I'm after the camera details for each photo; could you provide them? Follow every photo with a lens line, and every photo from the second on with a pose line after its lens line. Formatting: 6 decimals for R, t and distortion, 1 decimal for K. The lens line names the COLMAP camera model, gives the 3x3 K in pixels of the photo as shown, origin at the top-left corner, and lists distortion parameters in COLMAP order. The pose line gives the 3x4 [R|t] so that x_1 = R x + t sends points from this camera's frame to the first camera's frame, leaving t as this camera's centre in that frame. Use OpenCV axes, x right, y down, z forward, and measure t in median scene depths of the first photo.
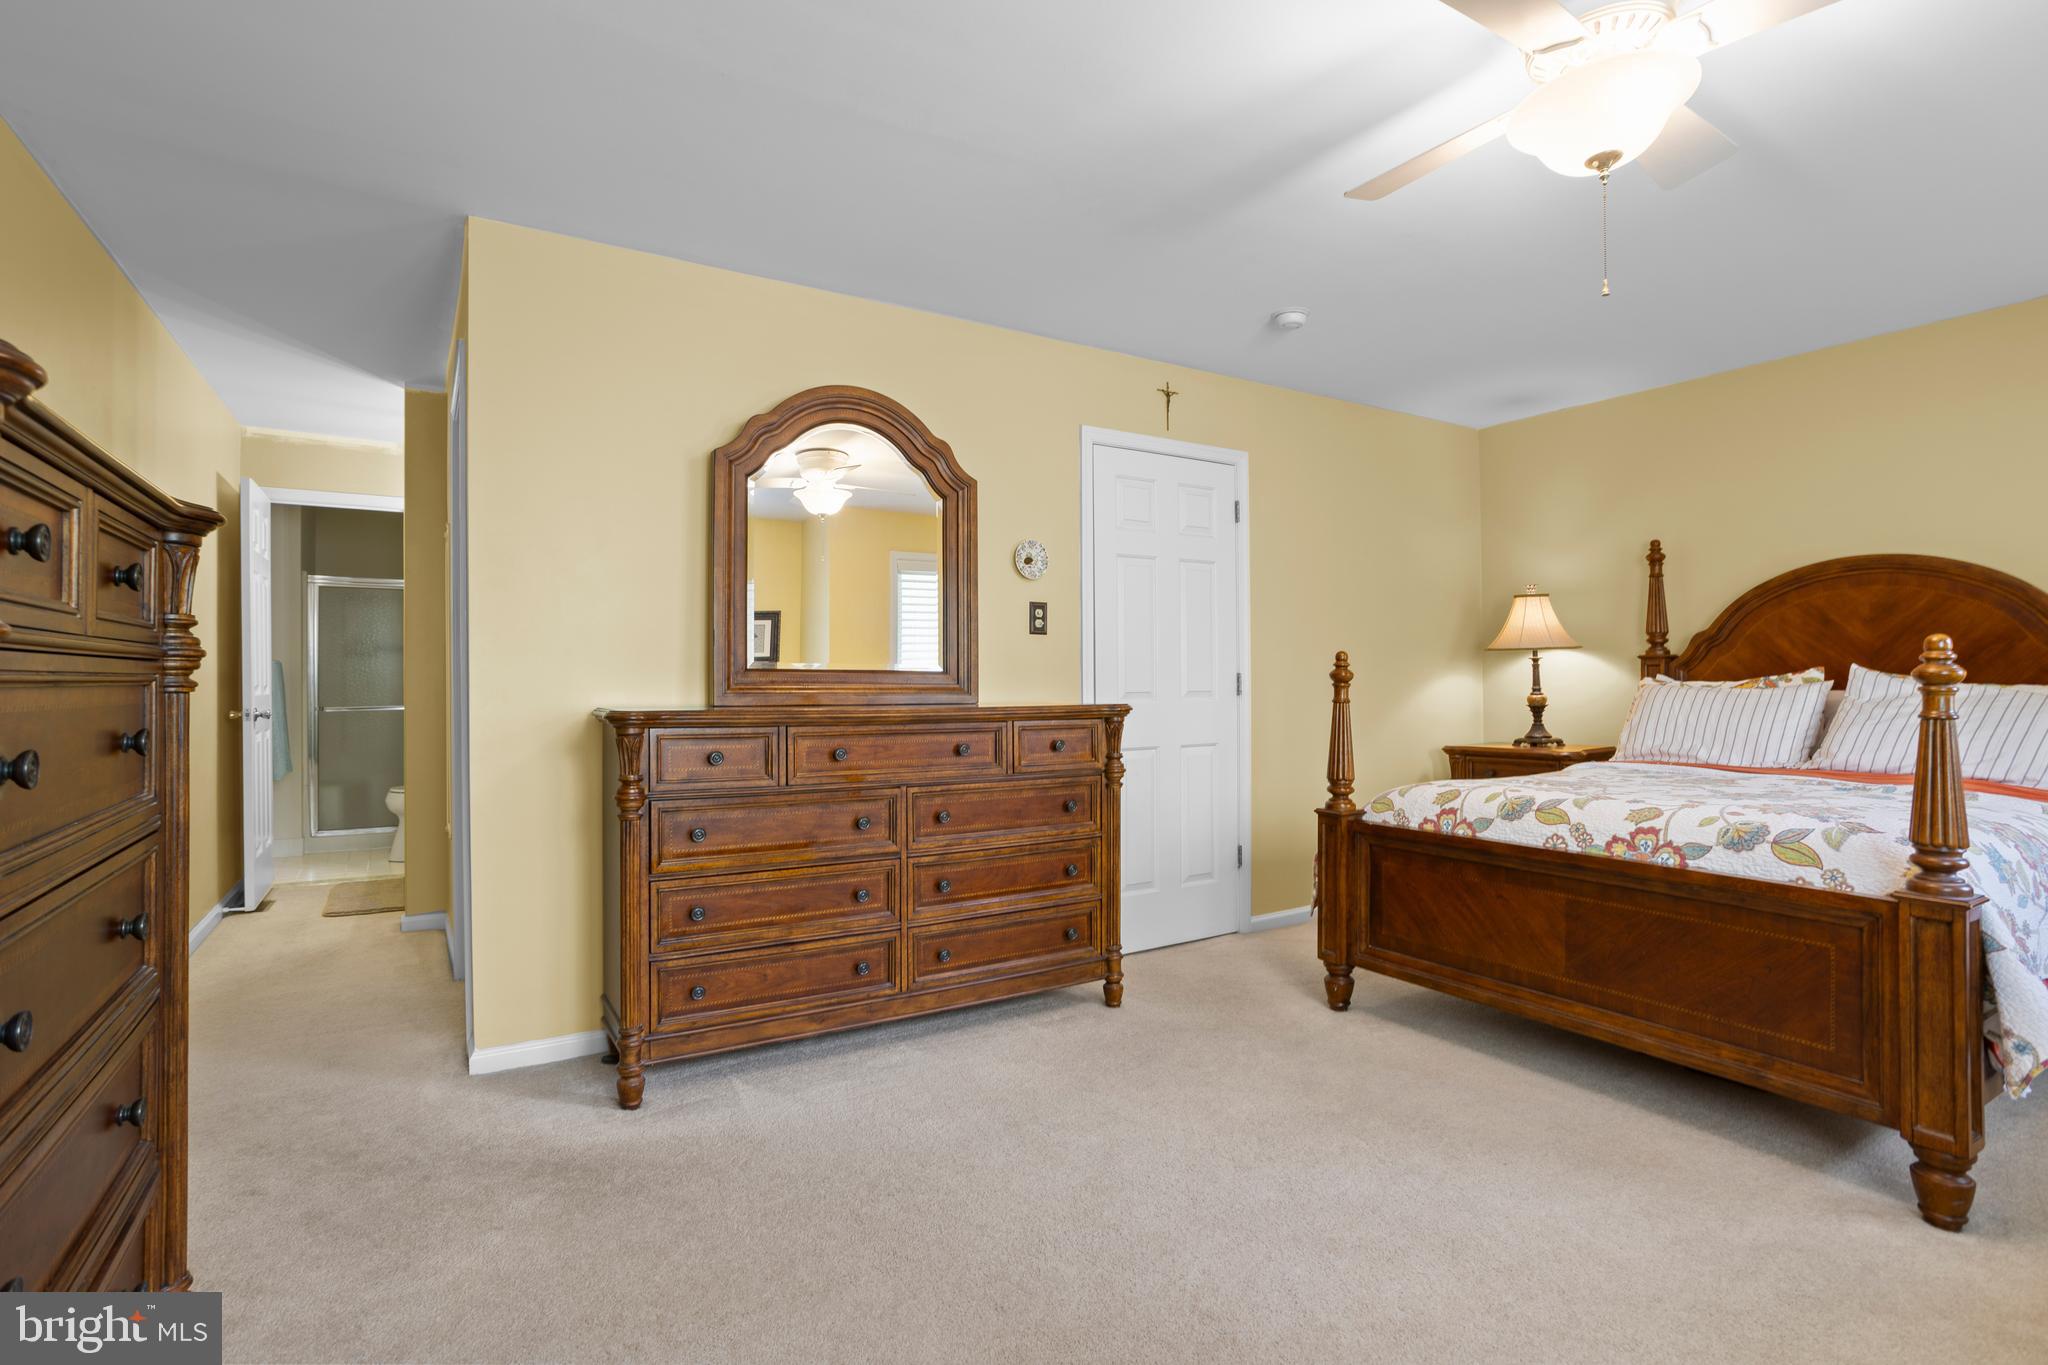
lens RADIAL K [[993.5, 0, 1043.1], [0, 993.5, 679.1], [0, 0, 1]] dist [-0.042810, 0.027961]
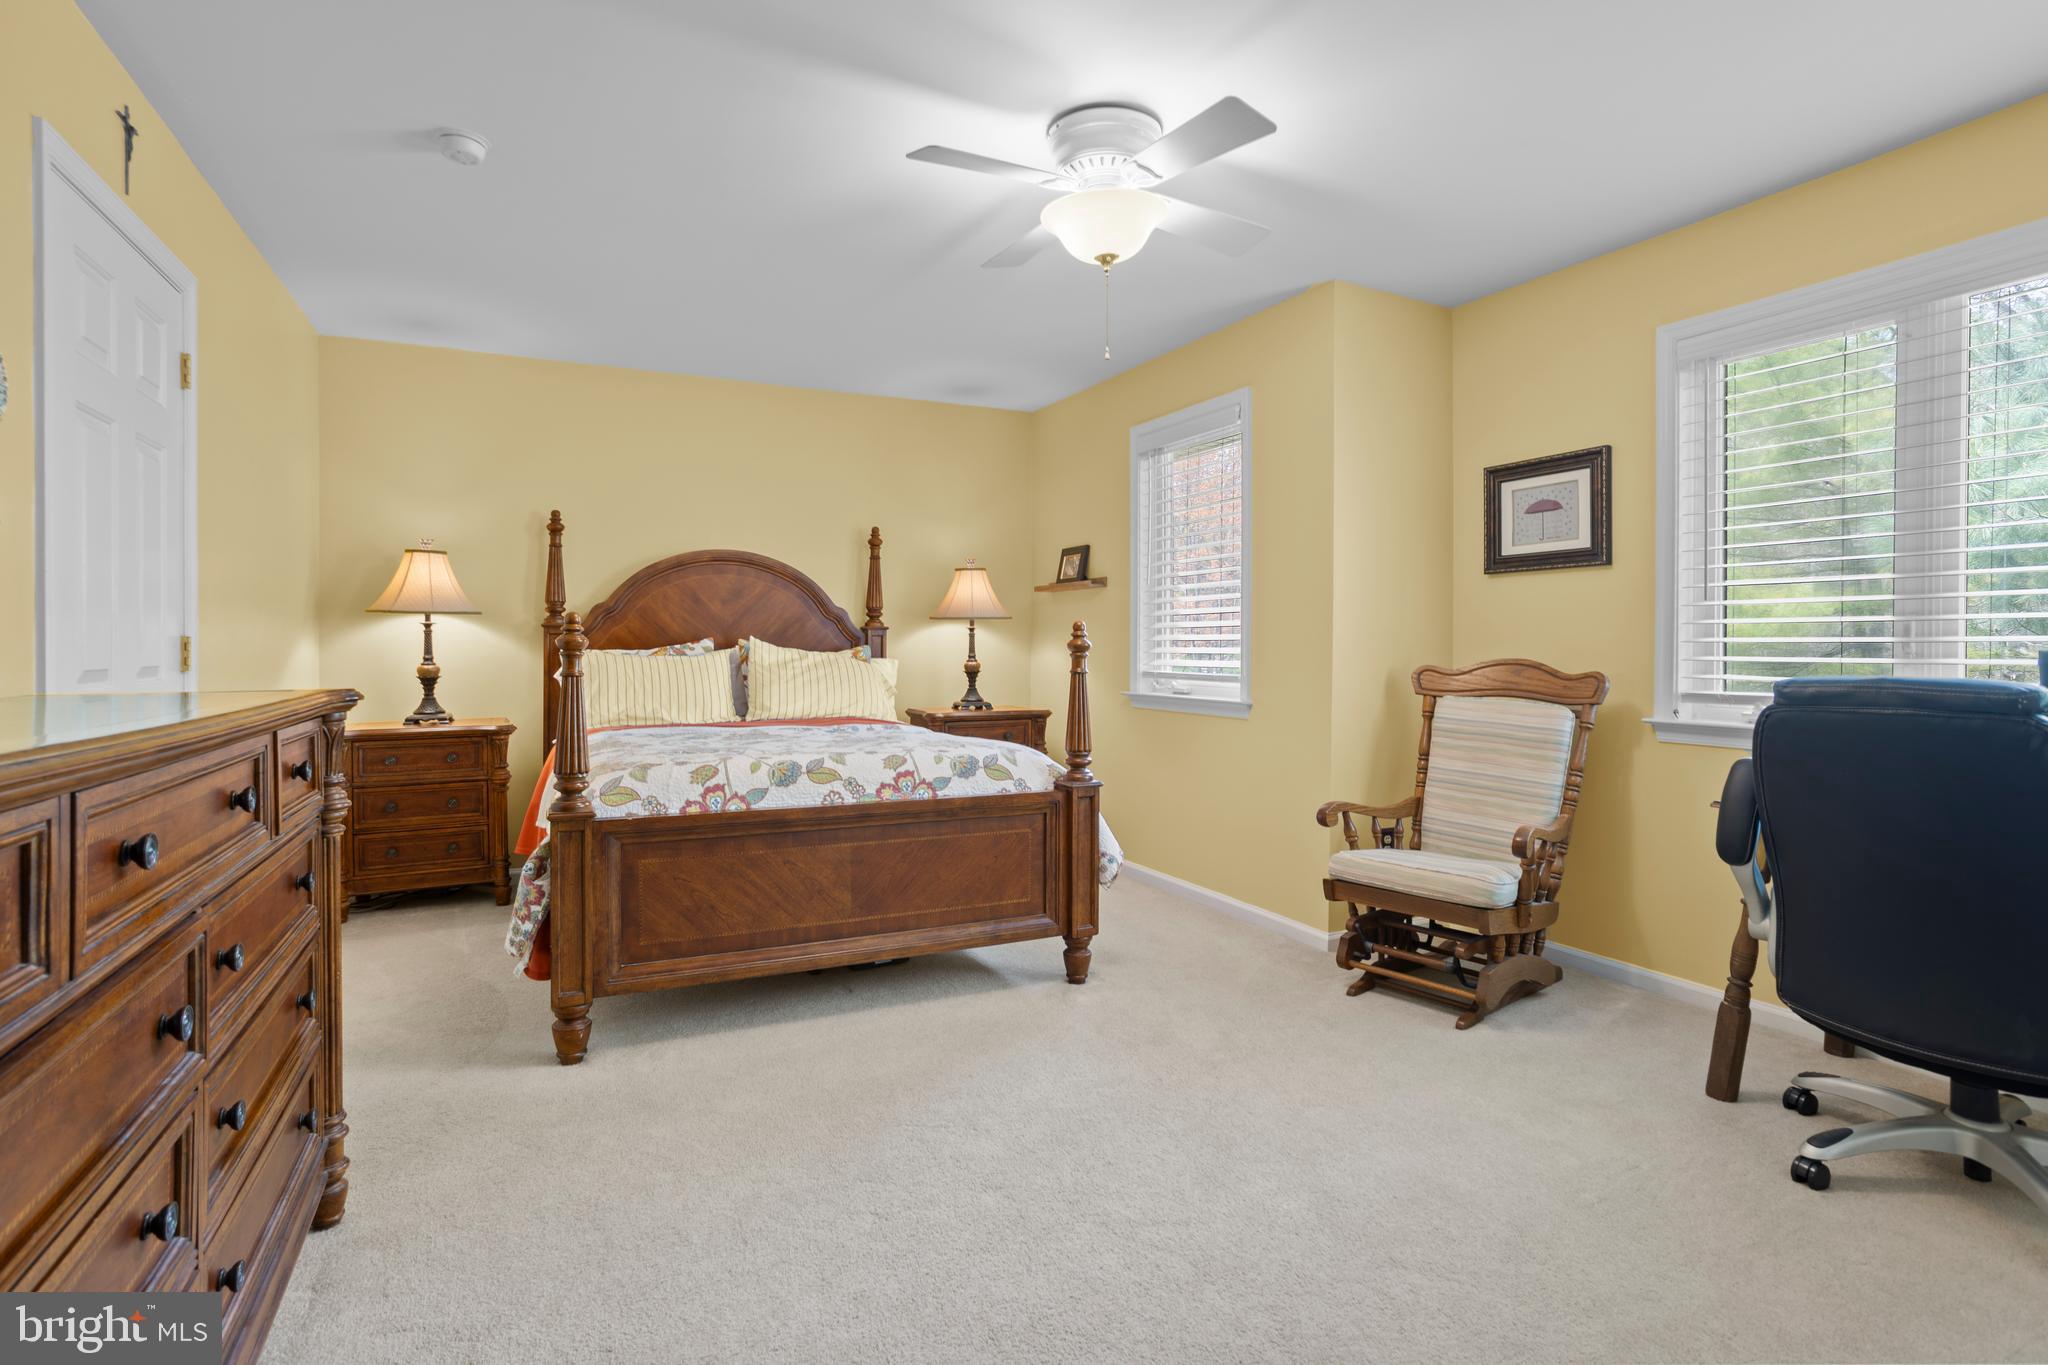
lens RADIAL K [[993.5, 0, 1011.1], [0, 993.5, 656.0], [0, 0, 1]] dist [-0.042810, 0.027961]
pose [[0.123958, -0.006050, 0.992269, -0.489122], [-0.003585, 0.999972, 0.006544, 0.000820], [-0.992281, -0.004368, 0.123933, 0.606489]]
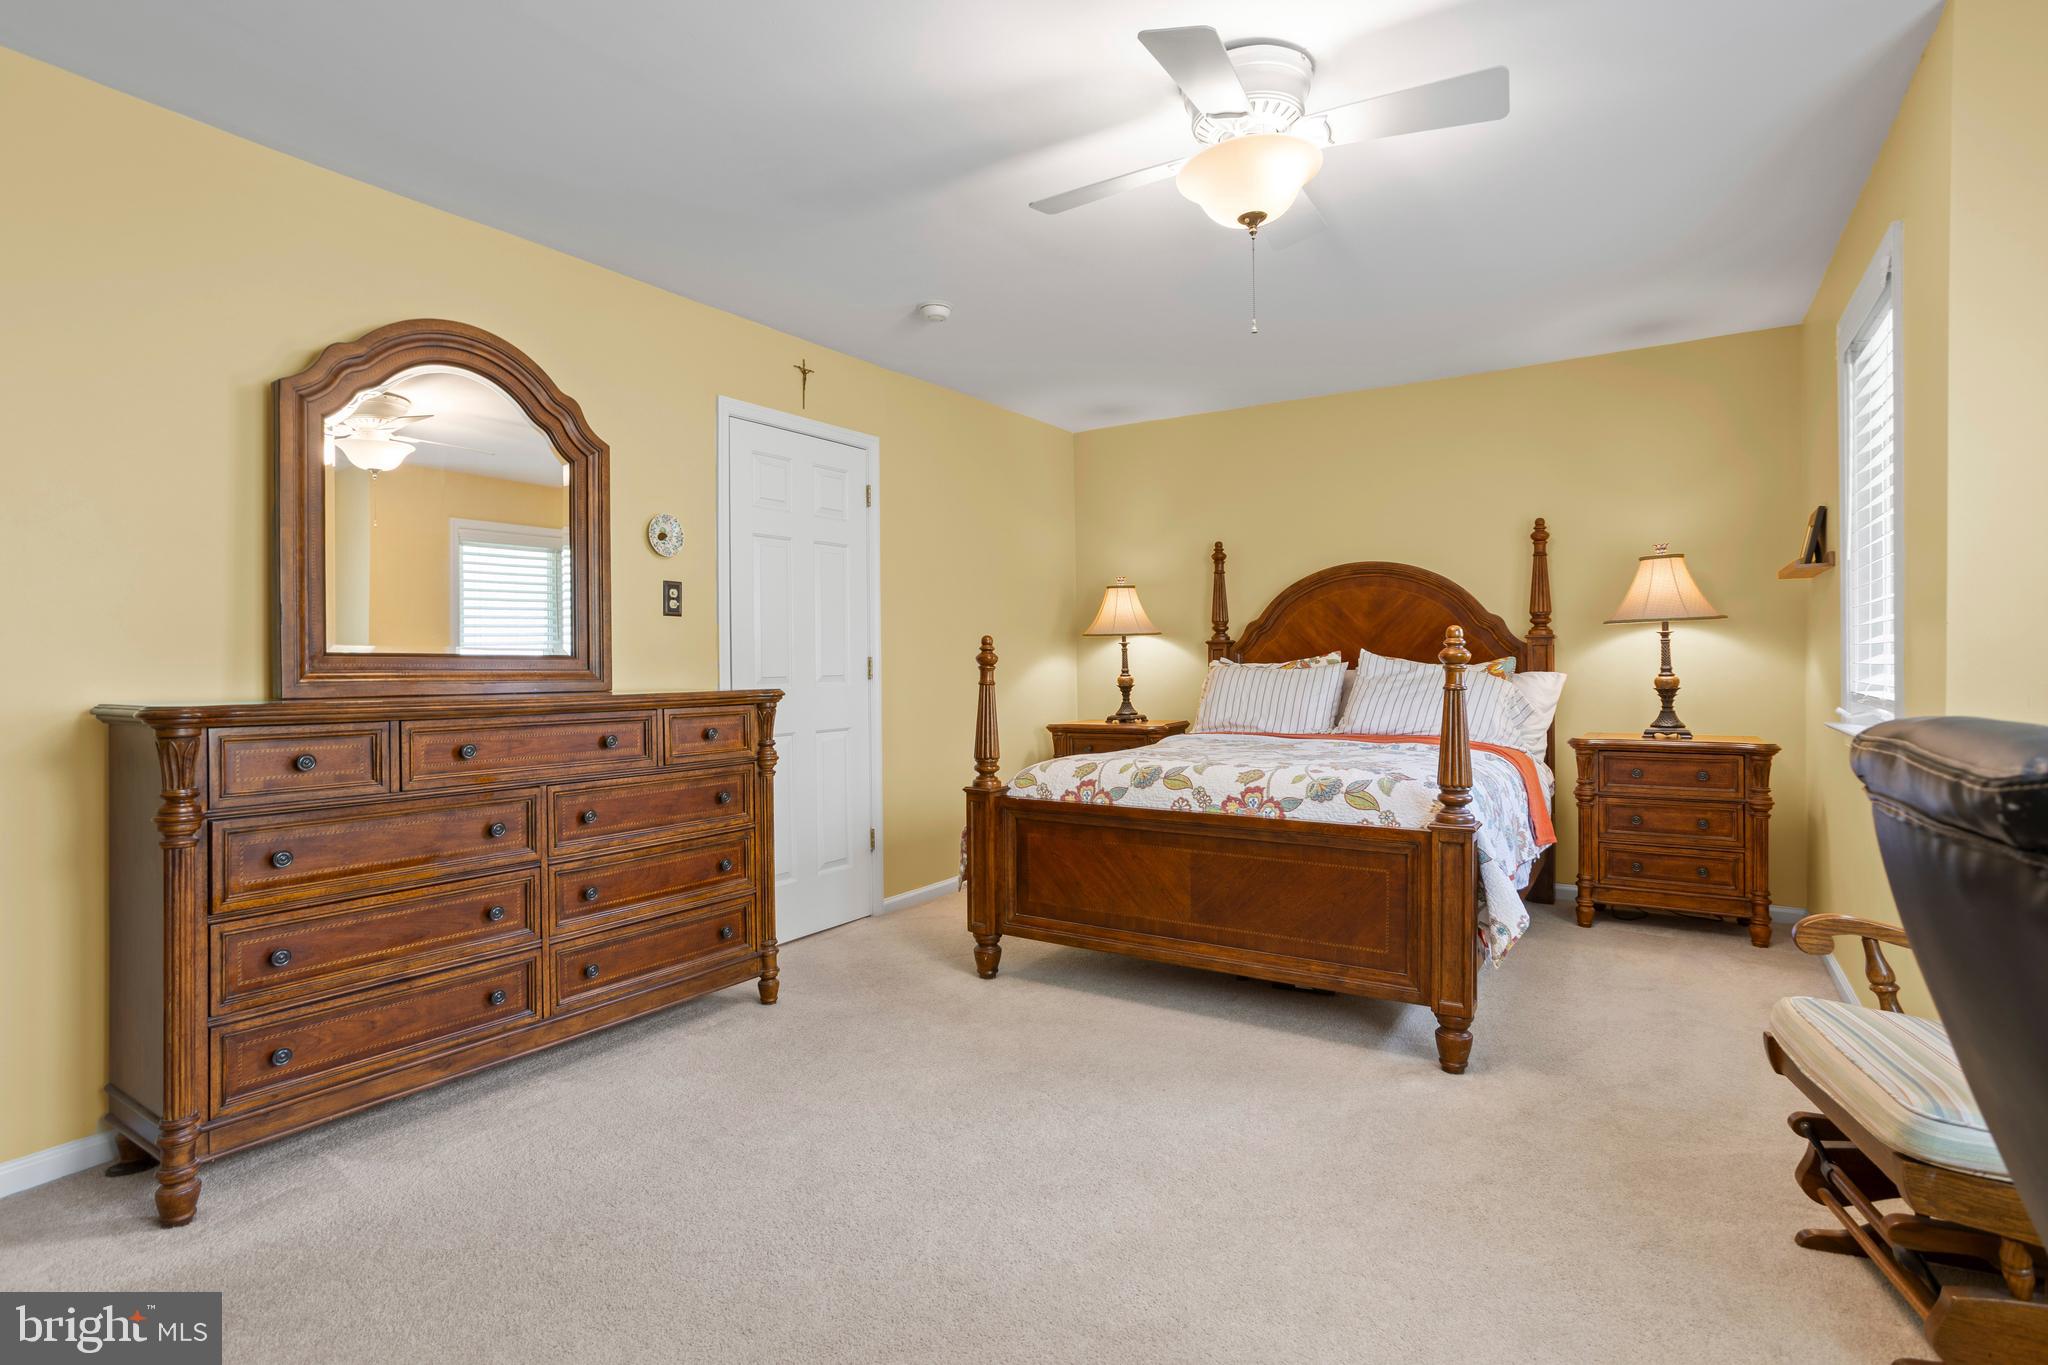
lens RADIAL K [[993.5, 0, 1035.3], [0, 993.5, 670.1], [0, 0, 1]] dist [-0.042810, 0.027961]
pose [[0.909774, -0.007035, 0.415045, -0.099454], [0.004710, 0.999967, 0.006624, 0.001323], [-0.415078, -0.004071, 0.909777, 0.020305]]
